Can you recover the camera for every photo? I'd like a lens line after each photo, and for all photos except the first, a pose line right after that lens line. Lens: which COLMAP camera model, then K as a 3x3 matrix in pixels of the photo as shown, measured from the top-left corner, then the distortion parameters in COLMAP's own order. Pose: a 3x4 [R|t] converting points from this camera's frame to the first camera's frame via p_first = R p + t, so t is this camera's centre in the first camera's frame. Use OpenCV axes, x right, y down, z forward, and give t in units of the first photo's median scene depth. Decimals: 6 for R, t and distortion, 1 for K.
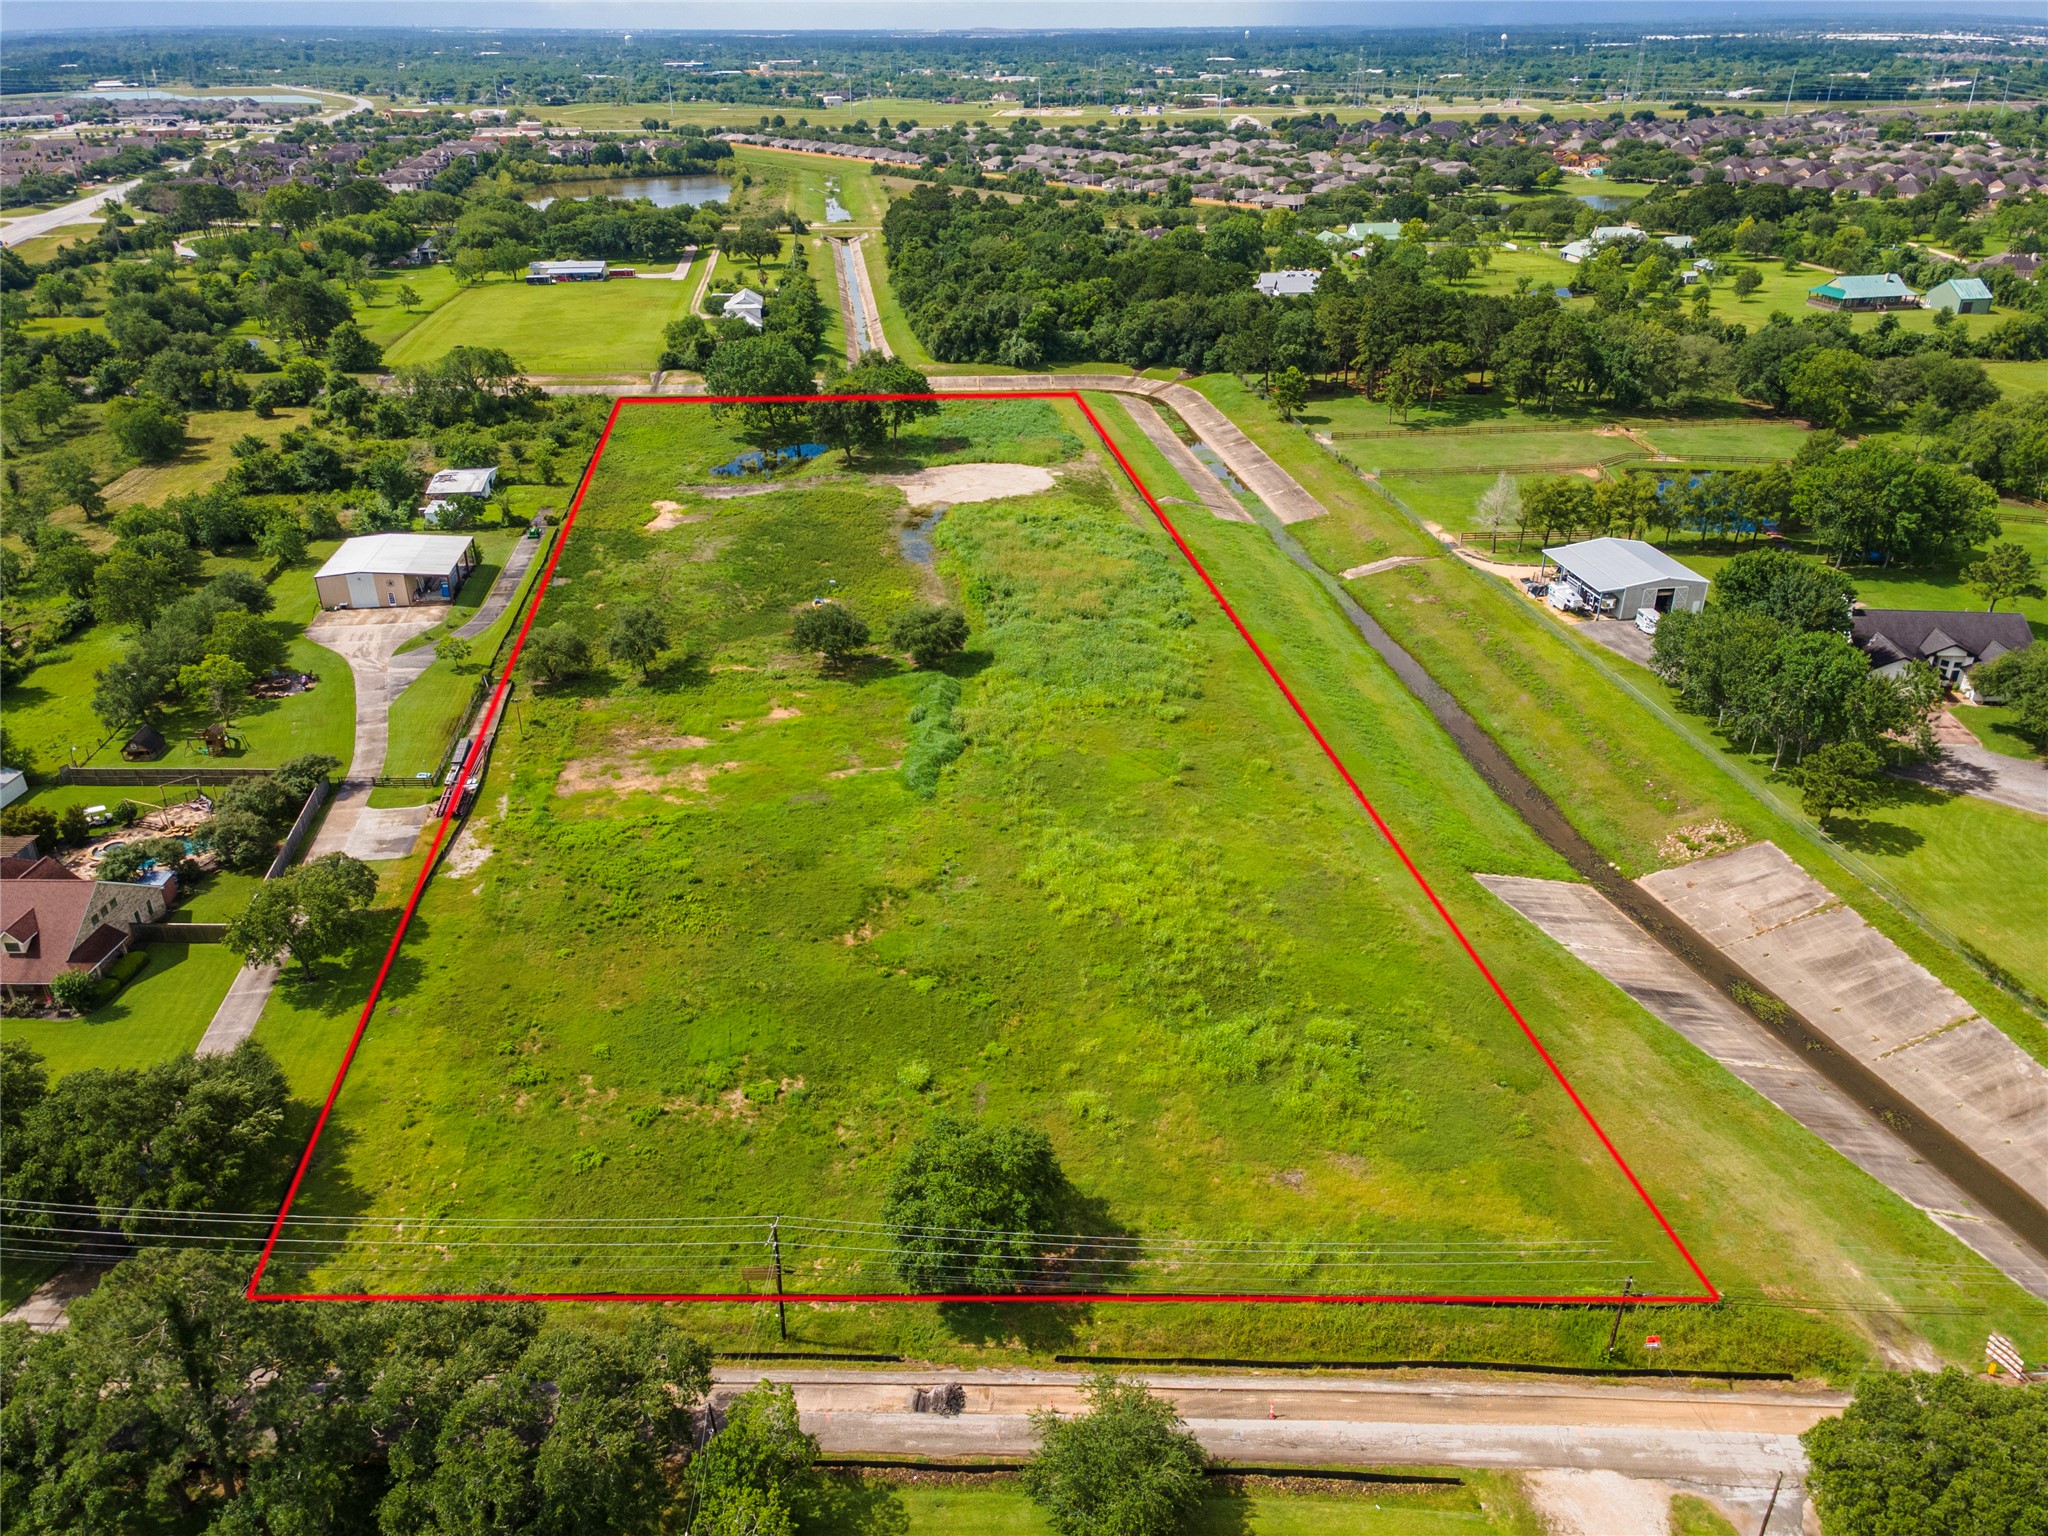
lens RADIAL K [[1509.5, 0, 1032.8], [0, 1509.5, 722.2], [0, 0, 1]] dist [0.031047, 0.032688]
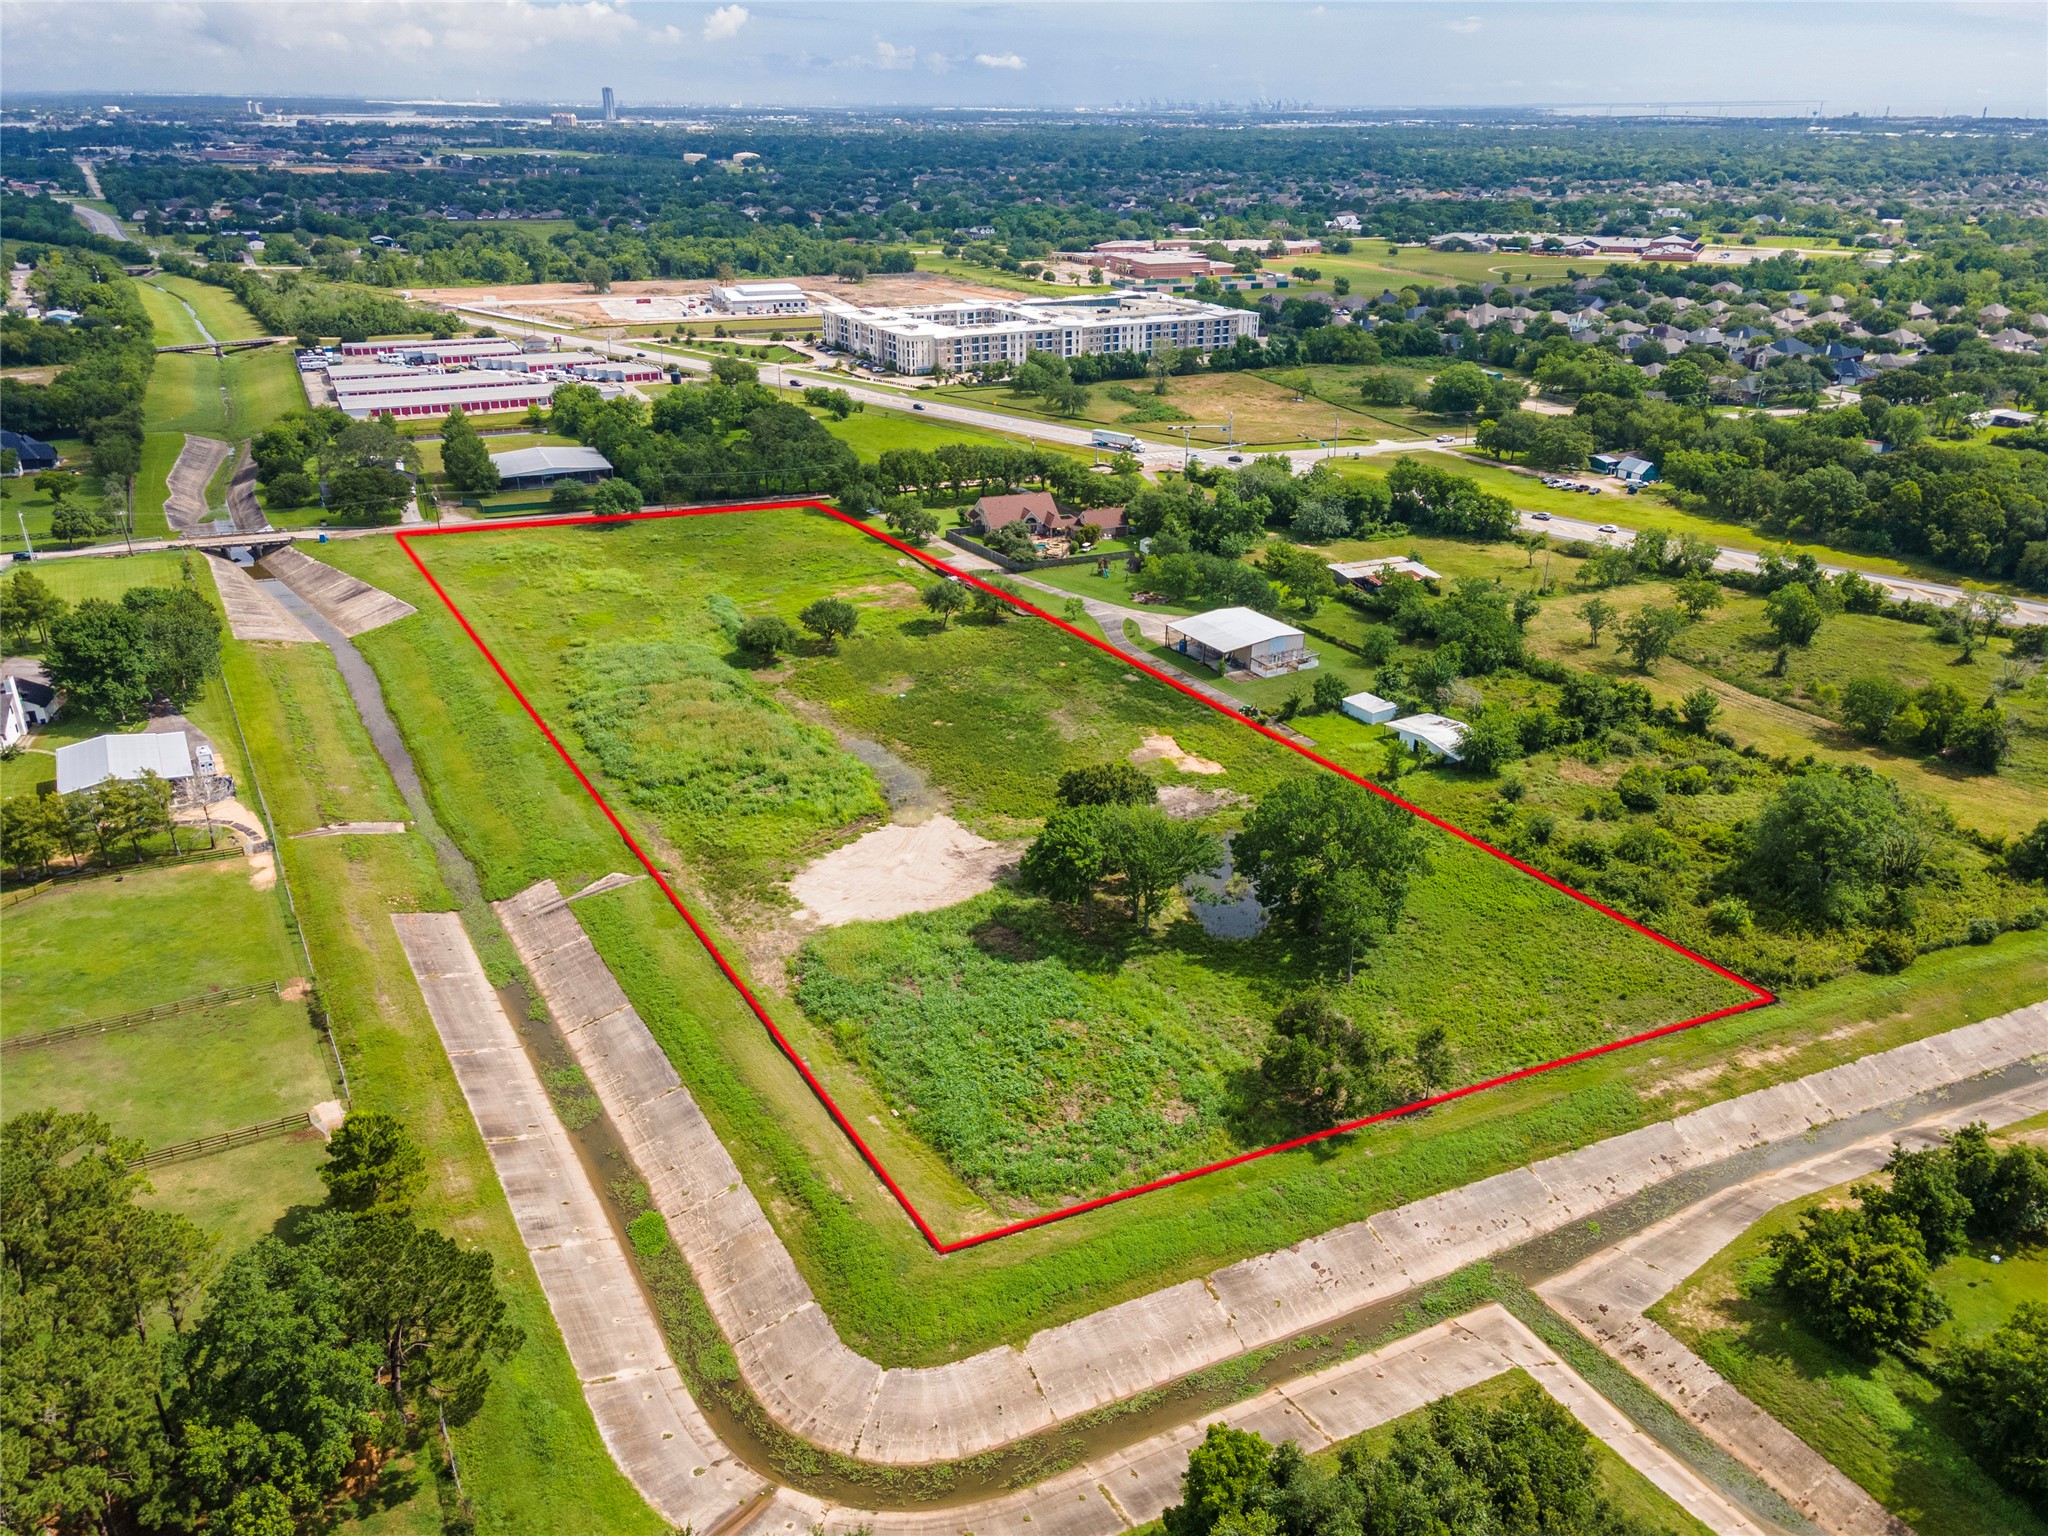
lens RADIAL K [[1513.0, 0, 1024.0], [0, 1513.0, 768.0], [0, 0, 1]] dist [0.012016, 0.052177]
pose [[-0.924856, 0.152825, -0.348261, 0.148243], [-0.160999, 0.672288, 0.722570, -0.710065], [0.344559, 0.724343, -0.597165, 1.393669]]
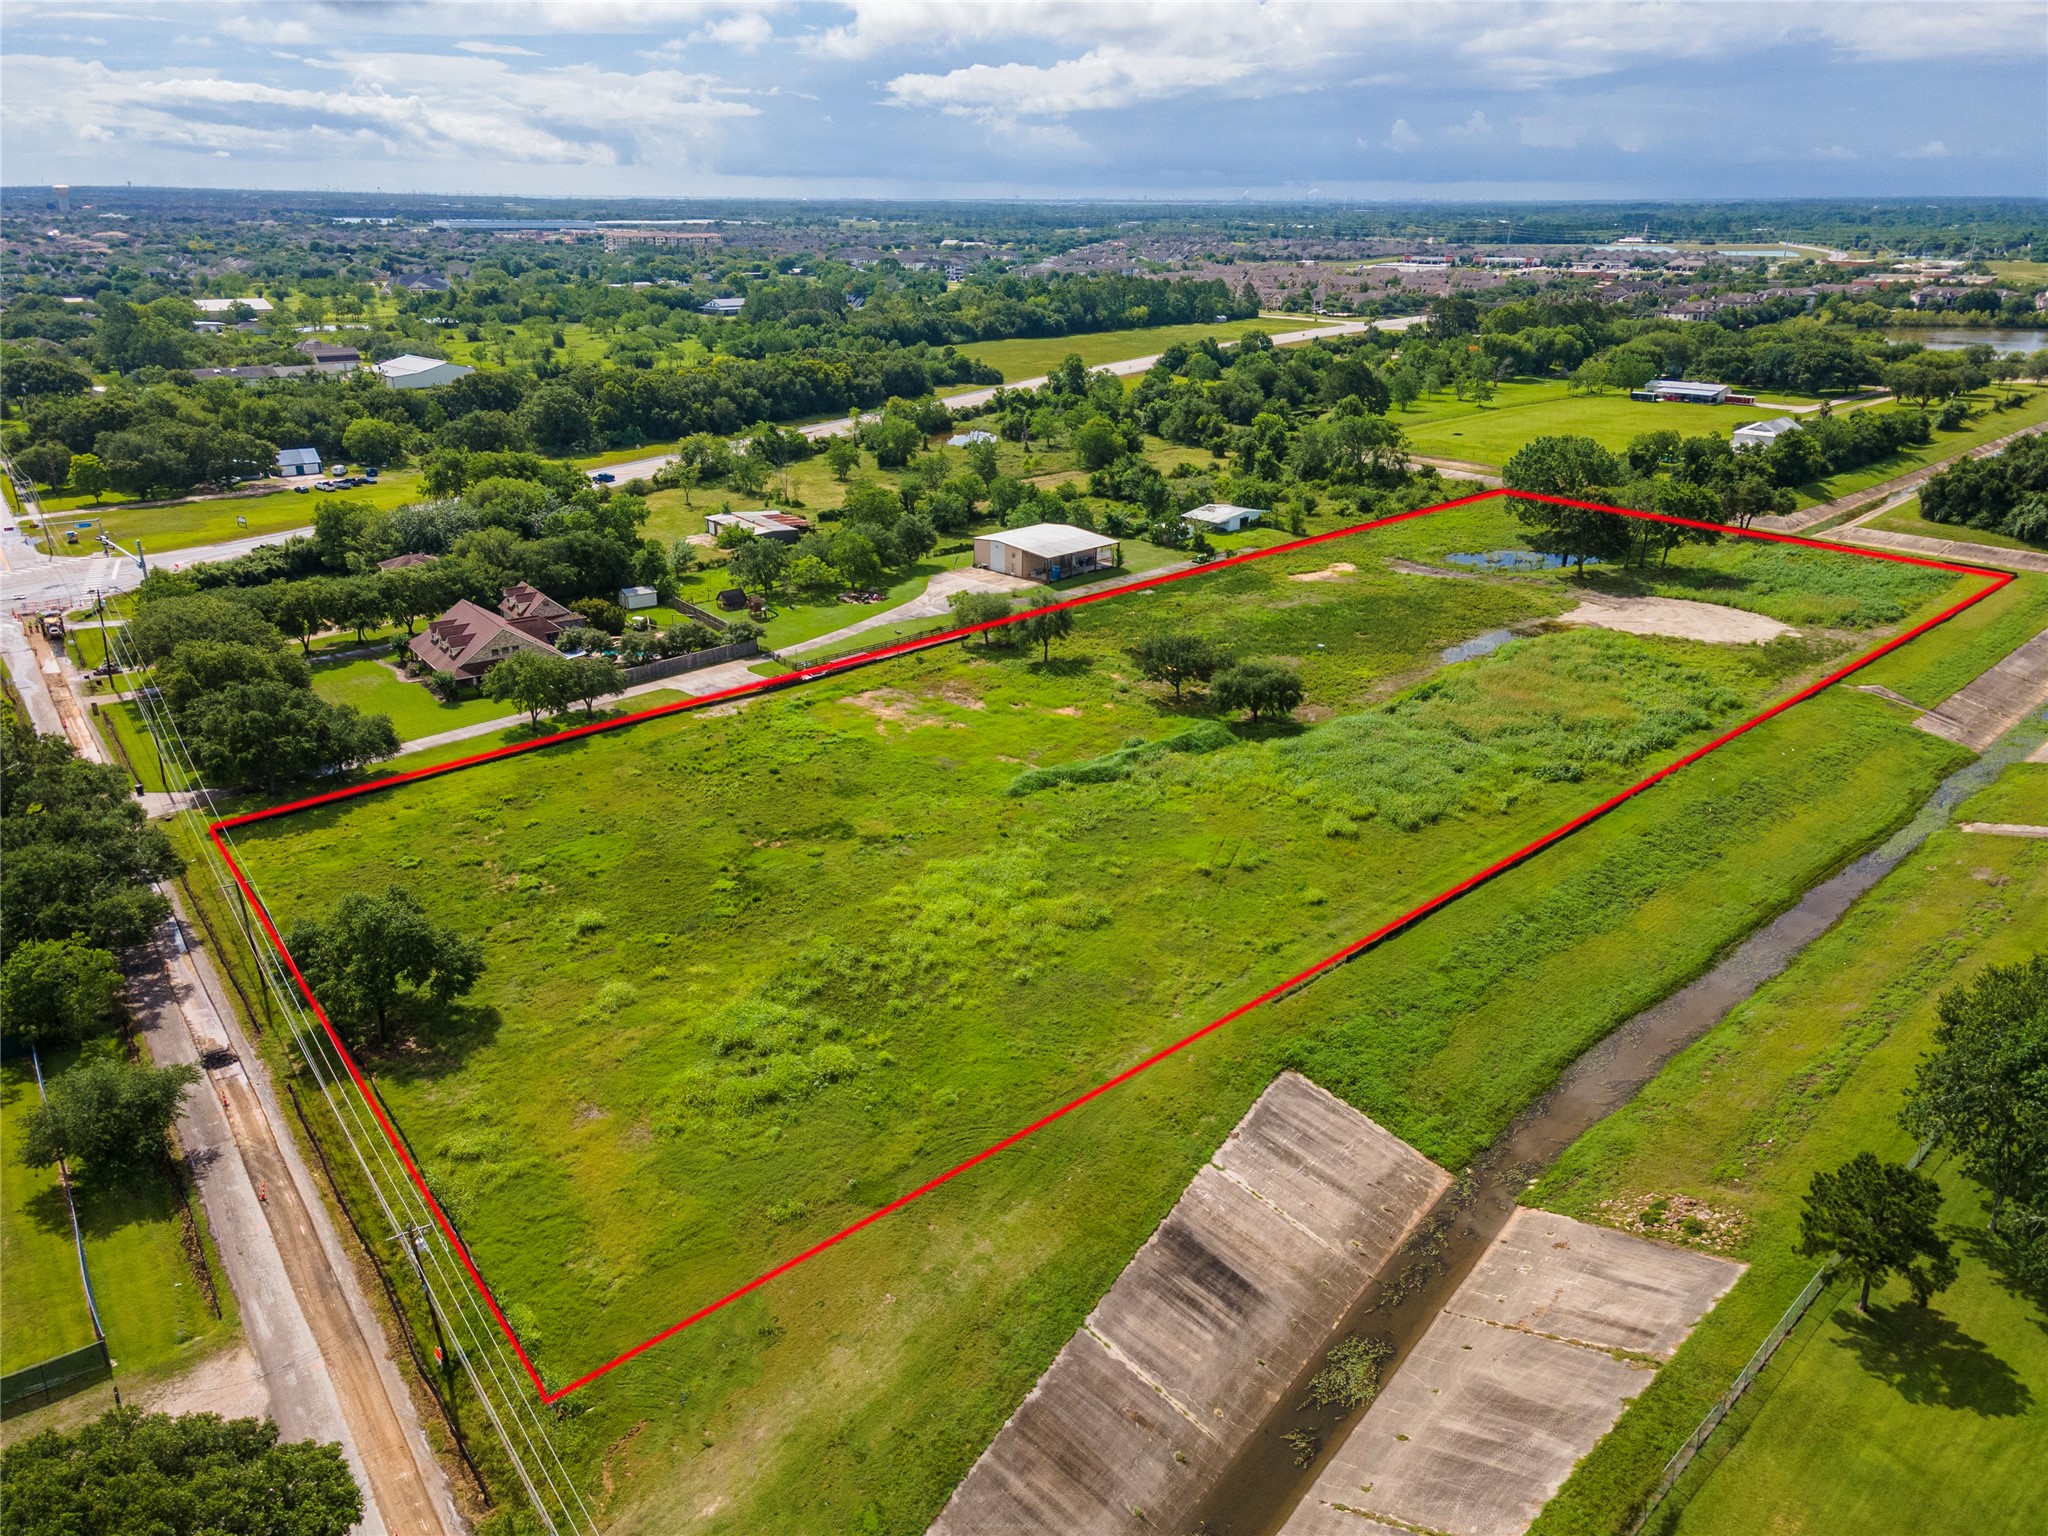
lens RADIAL K [[1513.0, 0, 1024.0], [0, 1513.0, 768.0], [0, 0, 1]] dist [0.012016, 0.052177]
pose [[0.603455, 0.290095, -0.742756, 0.387019], [-0.340802, 0.935945, 0.088662, -0.033455], [0.720899, 0.199629, 0.663666, 0.197649]]
